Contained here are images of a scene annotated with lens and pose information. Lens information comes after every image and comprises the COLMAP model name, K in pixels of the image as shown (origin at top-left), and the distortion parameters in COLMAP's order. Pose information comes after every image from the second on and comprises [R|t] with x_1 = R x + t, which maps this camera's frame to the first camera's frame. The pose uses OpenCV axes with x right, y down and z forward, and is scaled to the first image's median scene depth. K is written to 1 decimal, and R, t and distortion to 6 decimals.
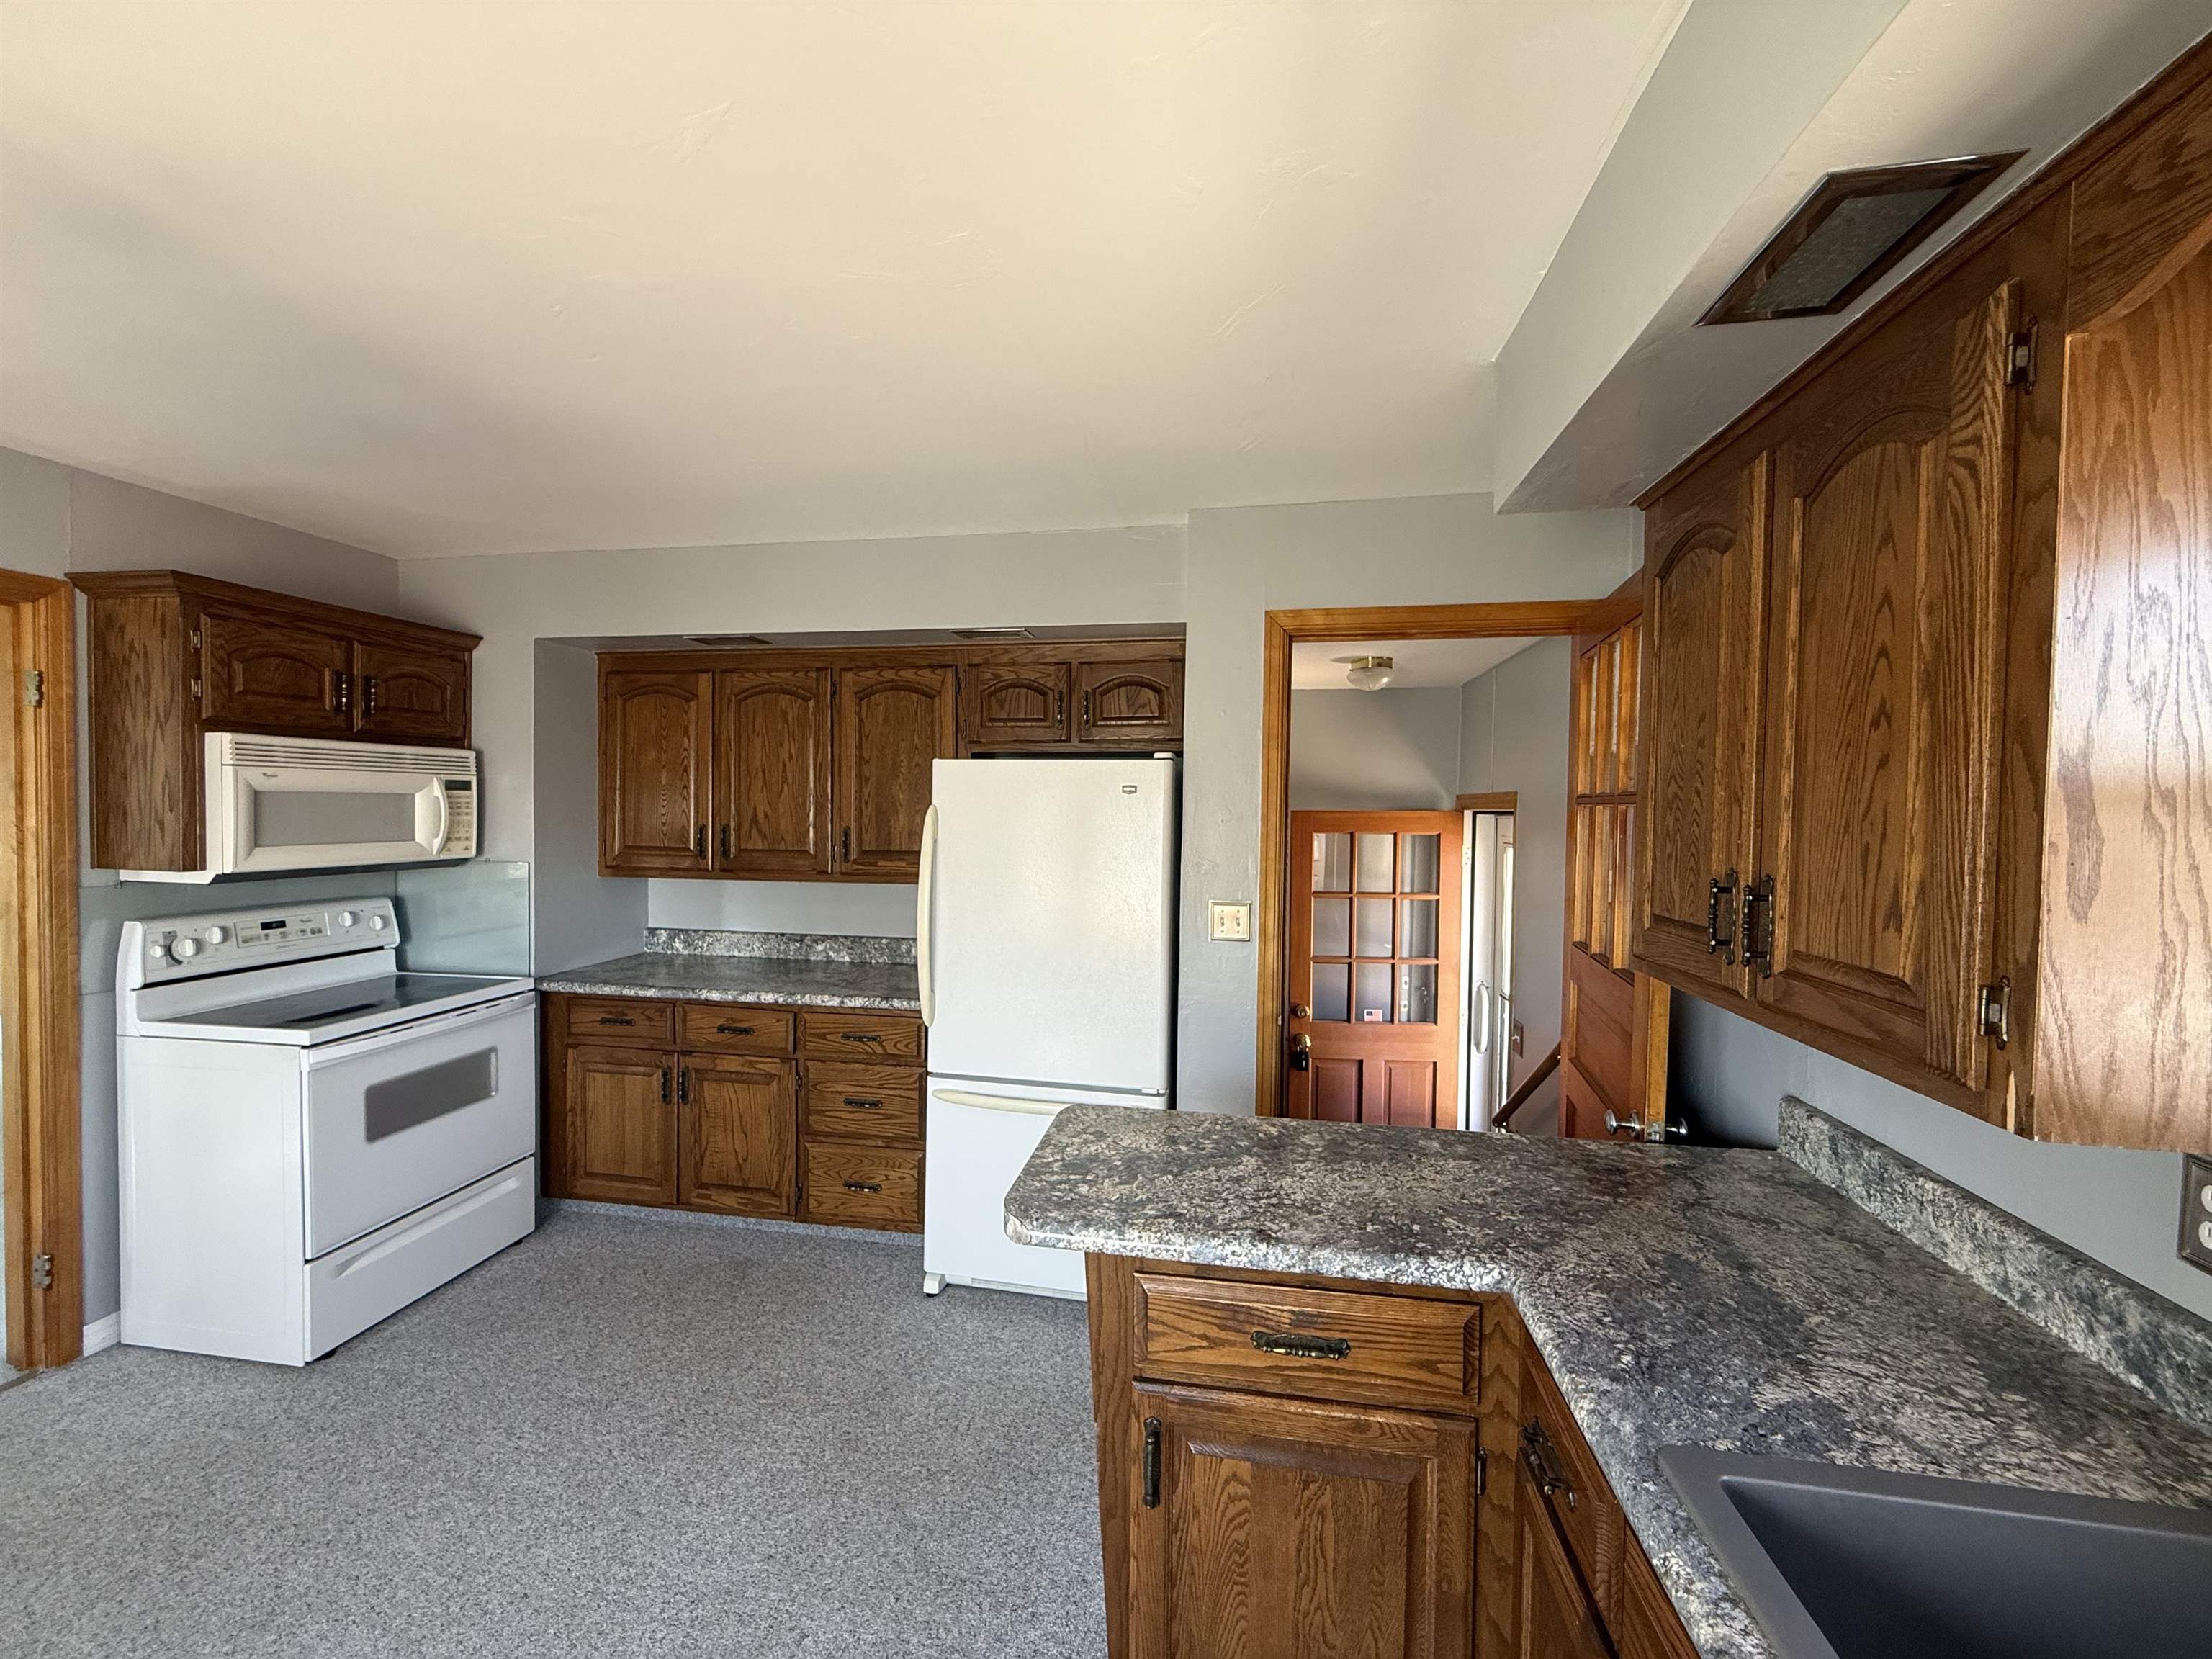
lens RADIAL K [[881.4, 0, 1098.8], [0, 881.4, 830.8], [0, 0, 1]] dist [-0.003984, 0.000385]
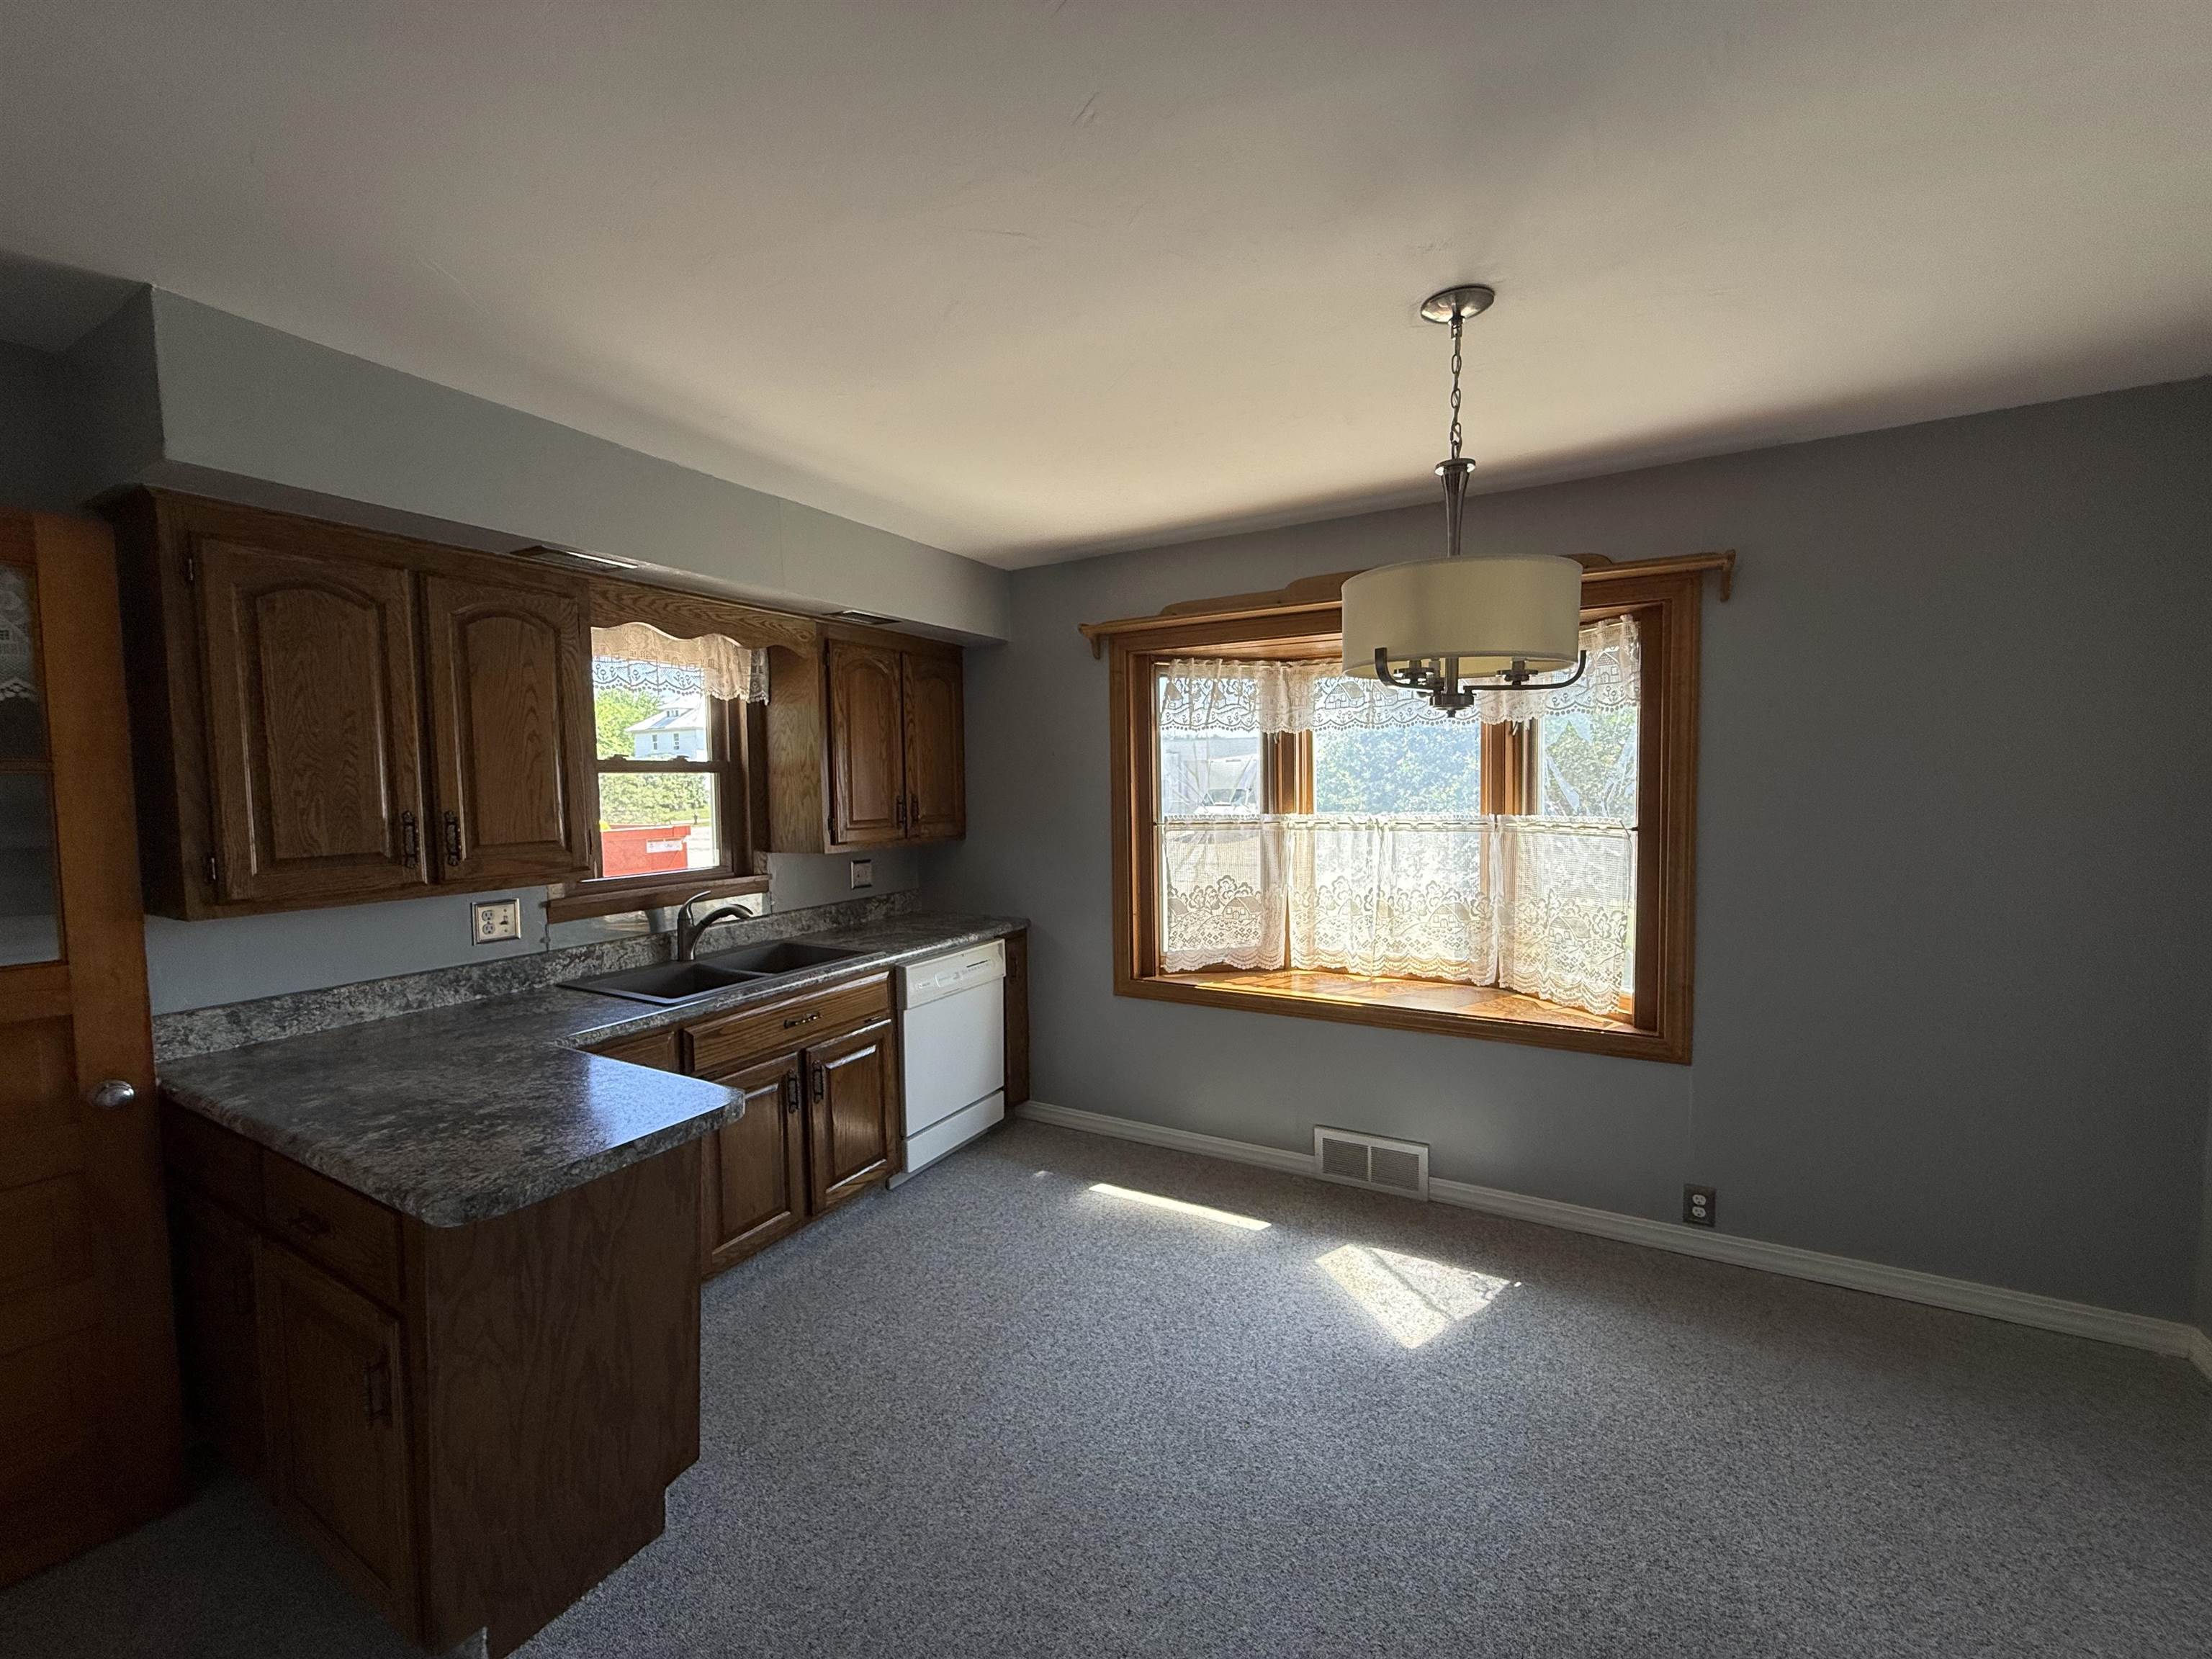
lens RADIAL K [[881.4, 0, 1095.7], [0, 881.4, 832.4], [0, 0, 1]] dist [-0.003984, 0.000385]
pose [[-0.940440, -0.019699, 0.339389, -0.493698], [0.011726, 0.995846, 0.090293, -0.023897], [-0.339758, 0.088895, -0.936303, 0.977395]]
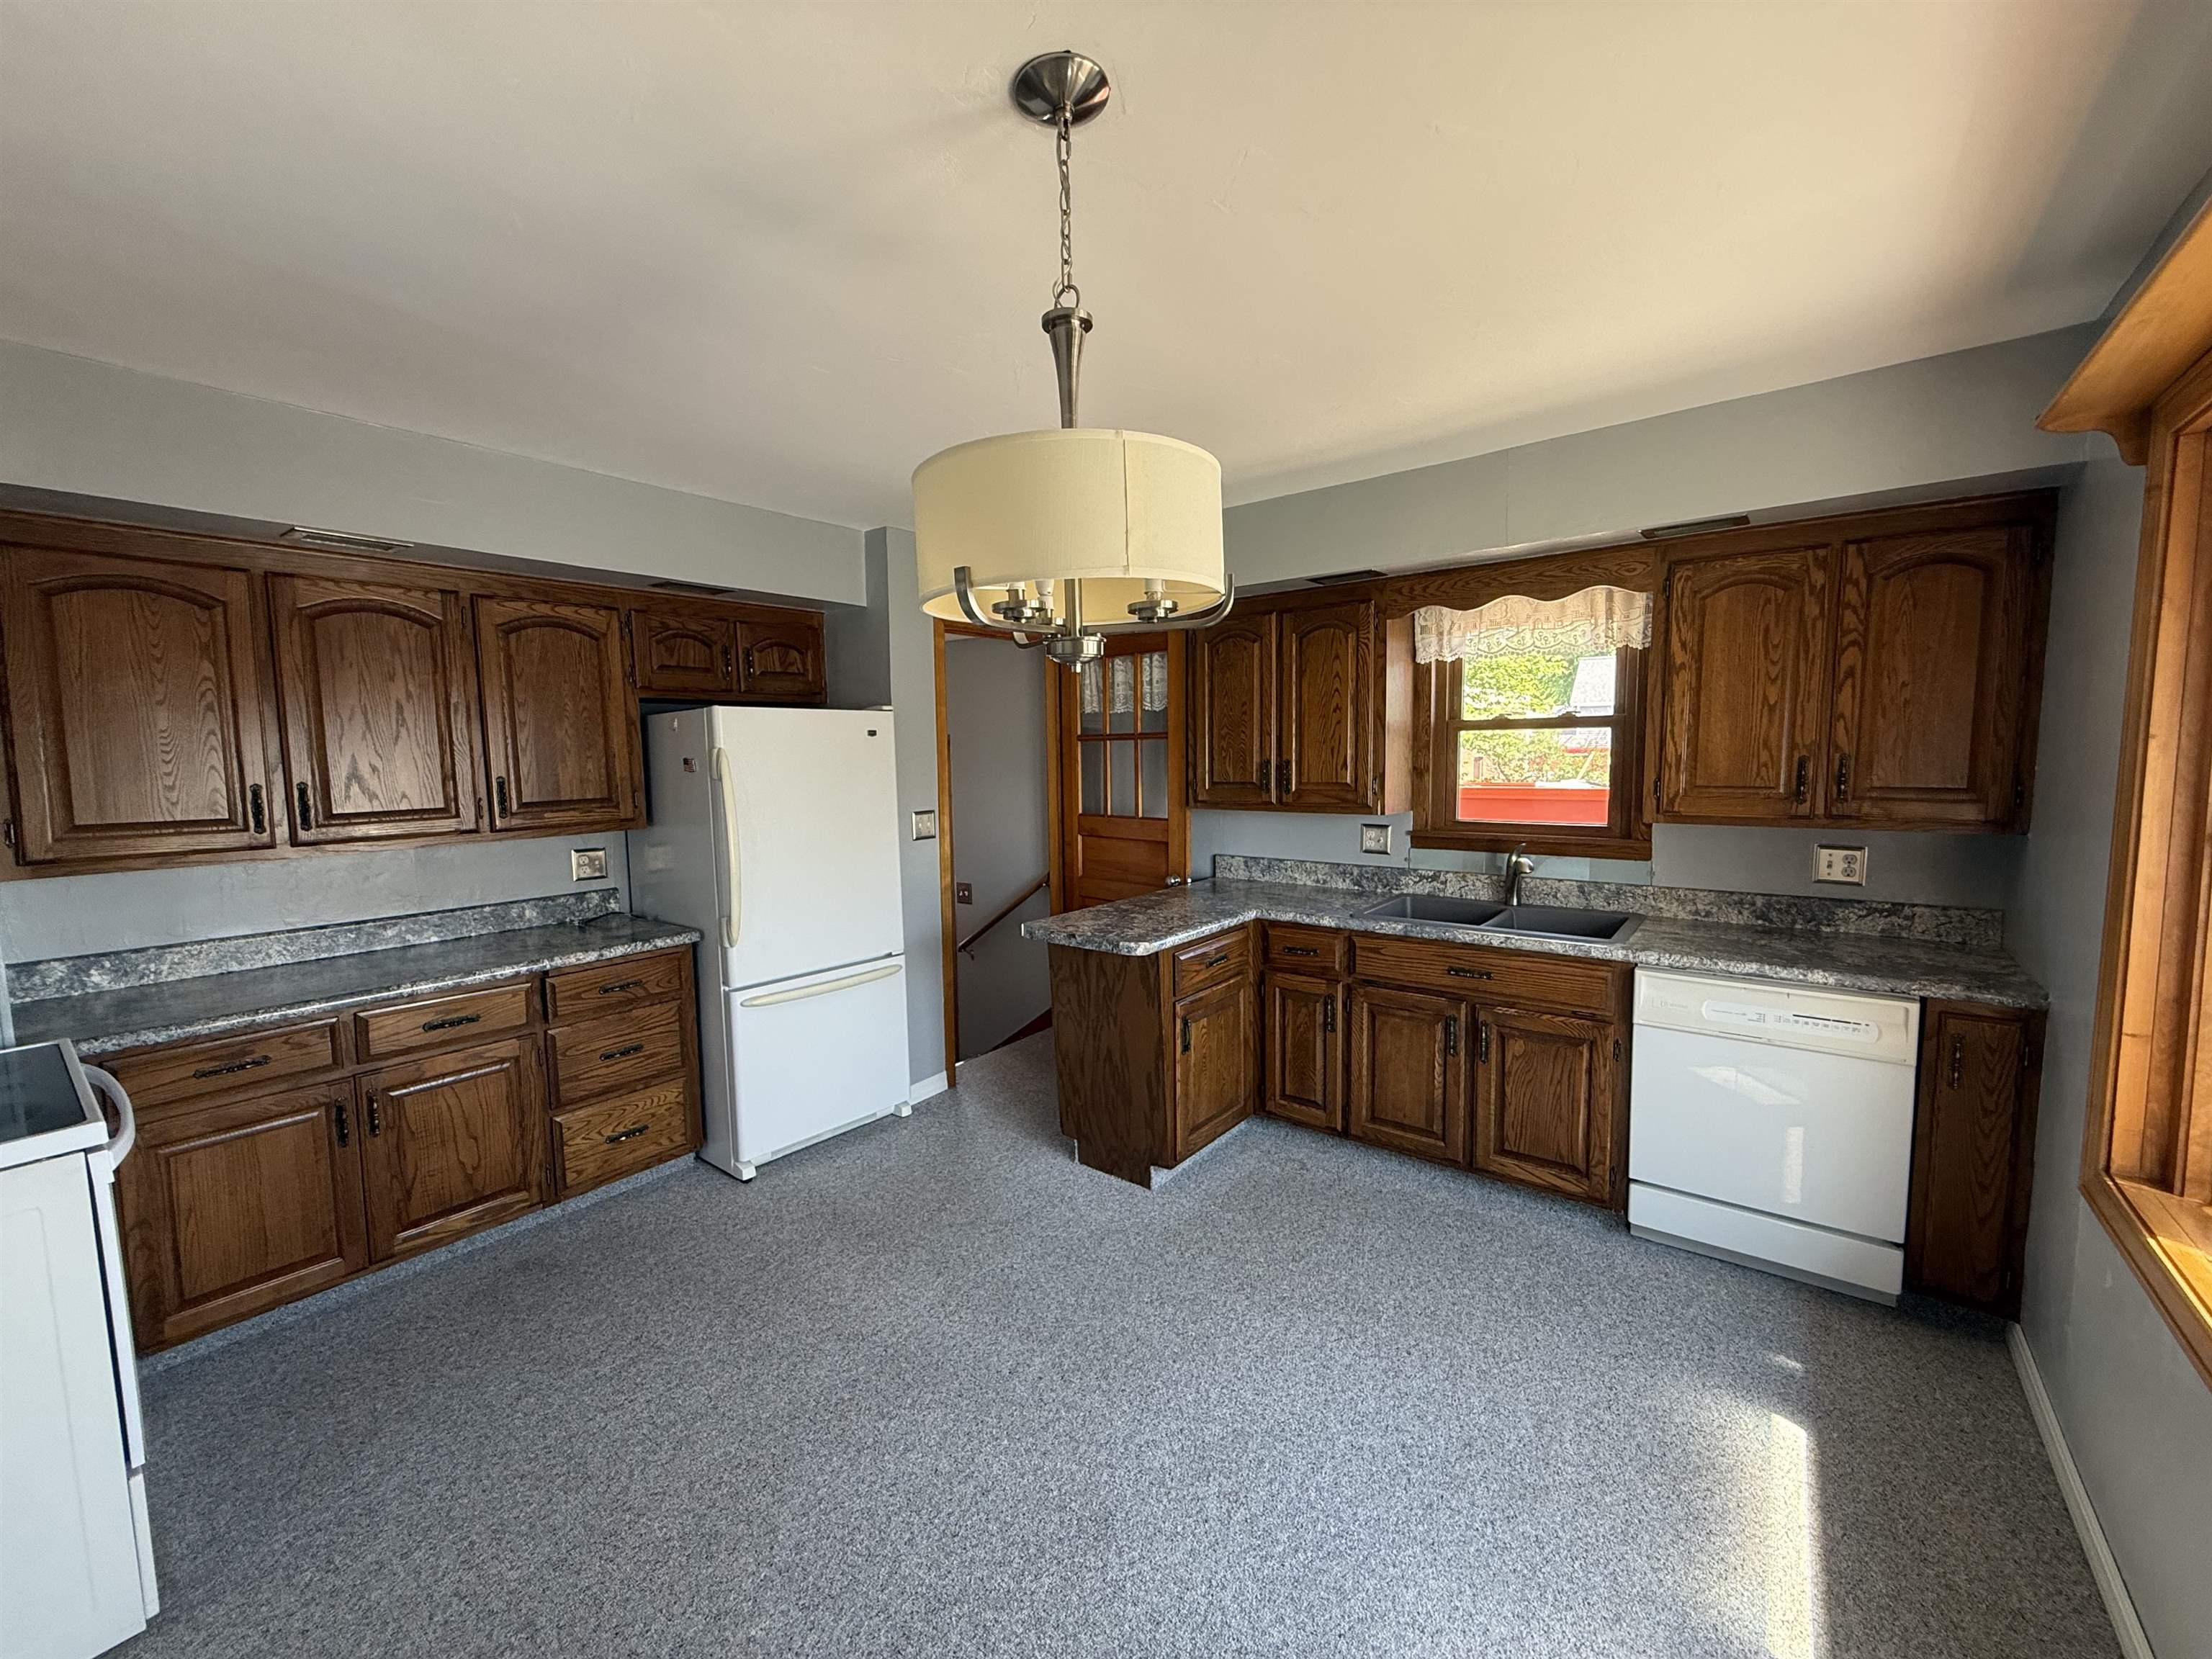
lens RADIAL K [[881.4, 0, 1102.3], [0, 881.4, 831.7], [0, 0, 1]] dist [-0.003984, 0.000385]
pose [[0.470730, -0.101434, 0.876427, -0.928814], [0.046752, 0.994841, 0.090028, -0.001717], [-0.881038, -0.001404, 0.473044, 0.060676]]
